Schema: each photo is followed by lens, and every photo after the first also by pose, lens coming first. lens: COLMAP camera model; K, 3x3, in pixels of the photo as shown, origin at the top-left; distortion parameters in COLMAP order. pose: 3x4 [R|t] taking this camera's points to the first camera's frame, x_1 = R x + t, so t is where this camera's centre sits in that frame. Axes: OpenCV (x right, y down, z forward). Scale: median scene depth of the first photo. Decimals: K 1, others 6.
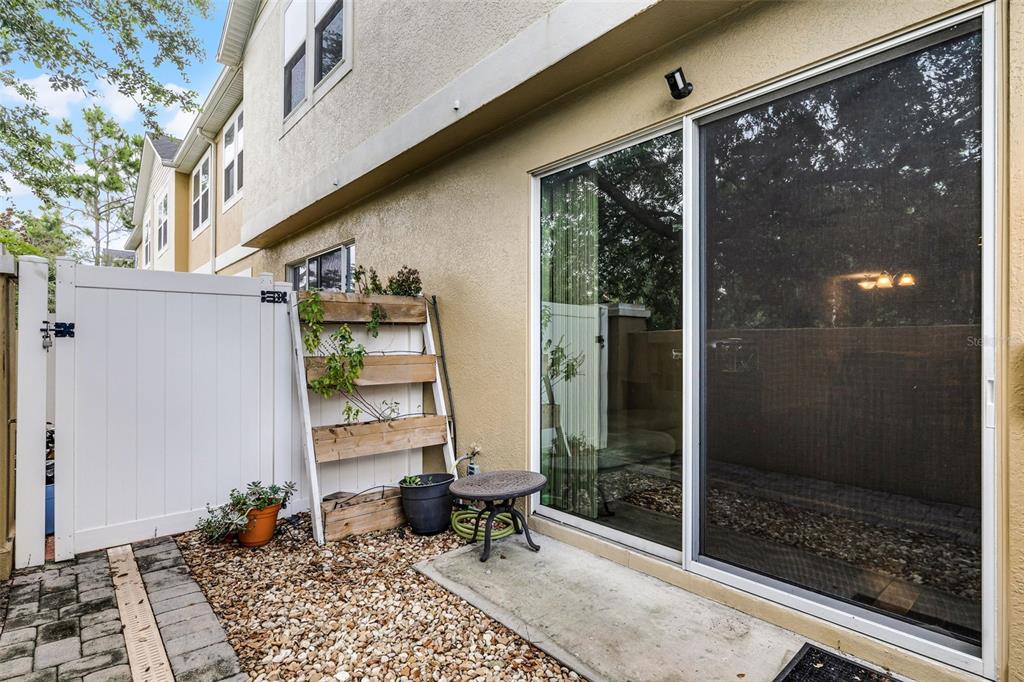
lens RADIAL K [[501.8, 0, 529.8], [0, 501.8, 345.3], [0, 0, 1]] dist [-0.002148, -0.000361]
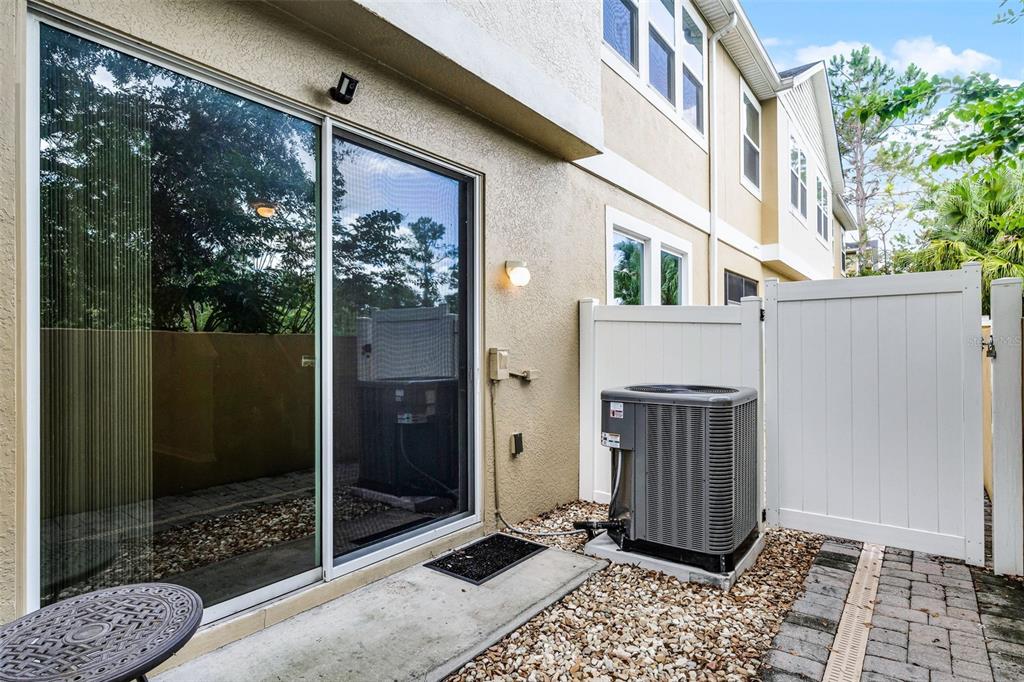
lens RADIAL K [[501.8, 0, 529.8], [0, 501.8, 345.3], [0, 0, 1]] dist [-0.002148, -0.000361]
pose [[-0.159644, 0.009334, 0.987131, -0.763930], [0.003284, 0.999955, -0.008924, -0.000329], [-0.987169, 0.001817, -0.159668, 0.818052]]
